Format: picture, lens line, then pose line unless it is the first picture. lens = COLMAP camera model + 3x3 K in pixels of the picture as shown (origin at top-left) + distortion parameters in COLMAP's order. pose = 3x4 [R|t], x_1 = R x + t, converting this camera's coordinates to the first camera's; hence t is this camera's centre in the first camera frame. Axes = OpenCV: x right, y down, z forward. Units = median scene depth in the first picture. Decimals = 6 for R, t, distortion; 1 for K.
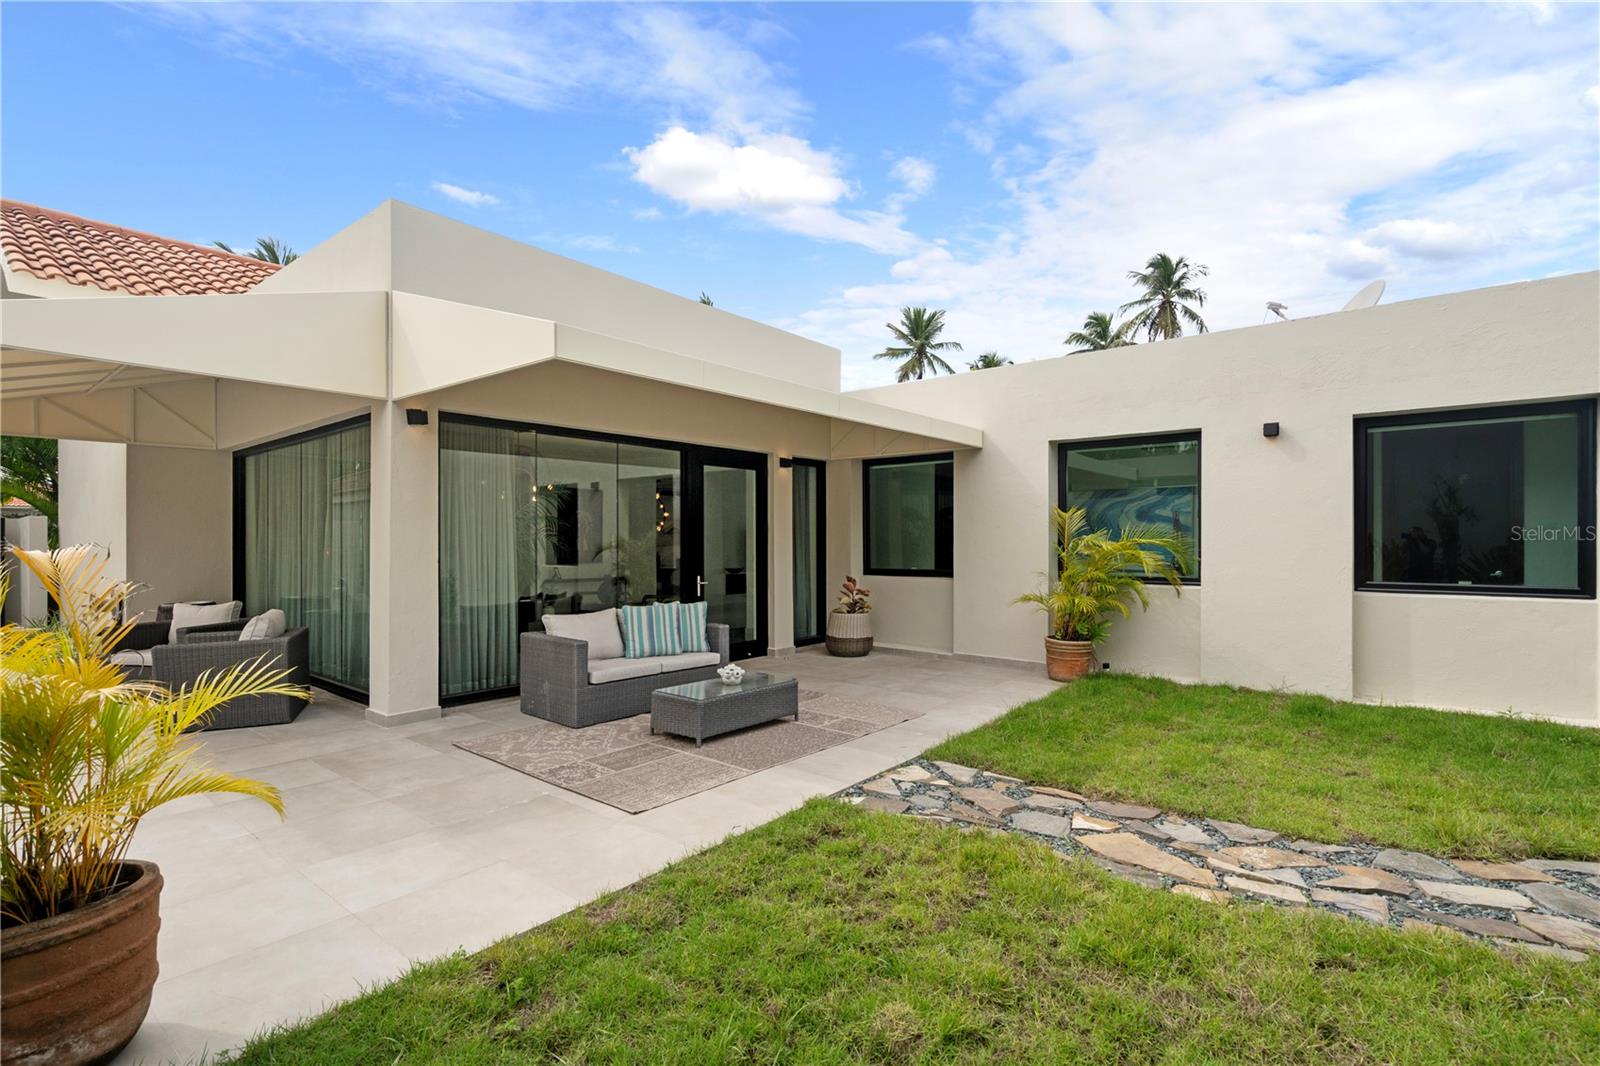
lens RADIAL K [[751.4, 0, 742.0], [0, 751.4, 539.8], [0, 0, 1]] dist [-0.004380, -0.000267]
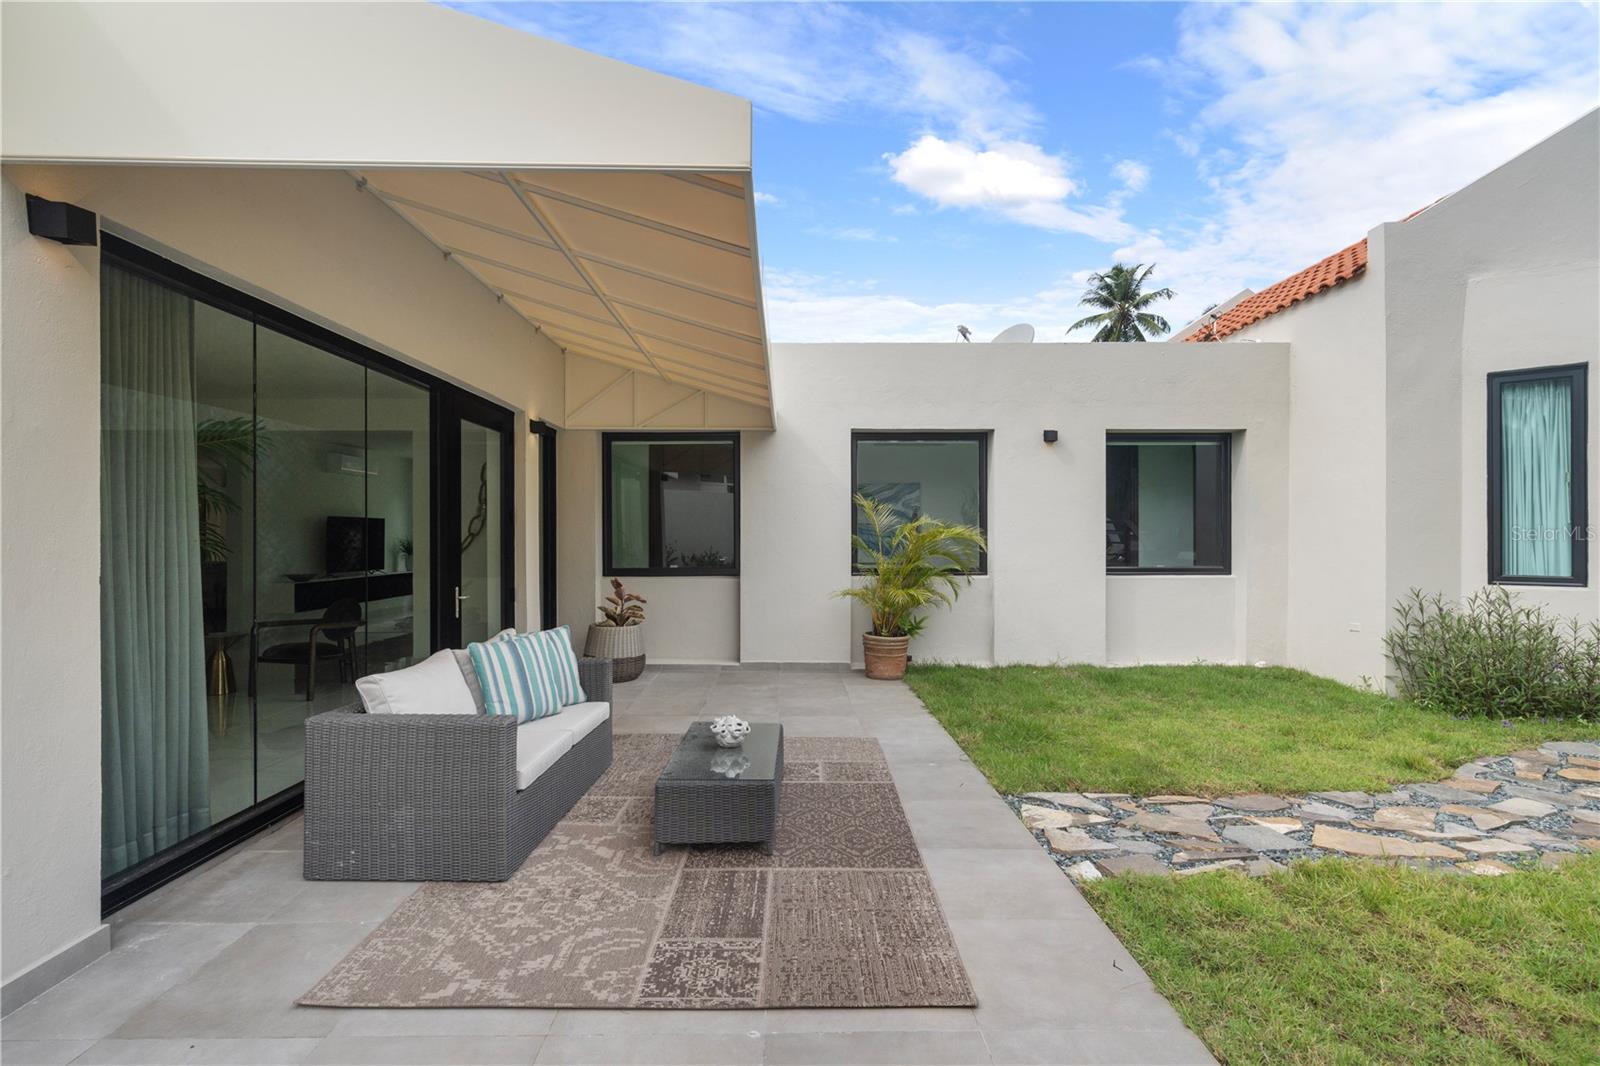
lens RADIAL K [[782.1, 0, 803.6], [0, 782.1, 533.9], [0, 0, 1]] dist [-0.000120, 0.001198]
pose [[0.738049, 0.000549, 0.674747, -0.526193], [0.000281, 0.999999, -0.001121, 0.004320], [-0.674747, 0.001017, 0.738048, 0.529289]]
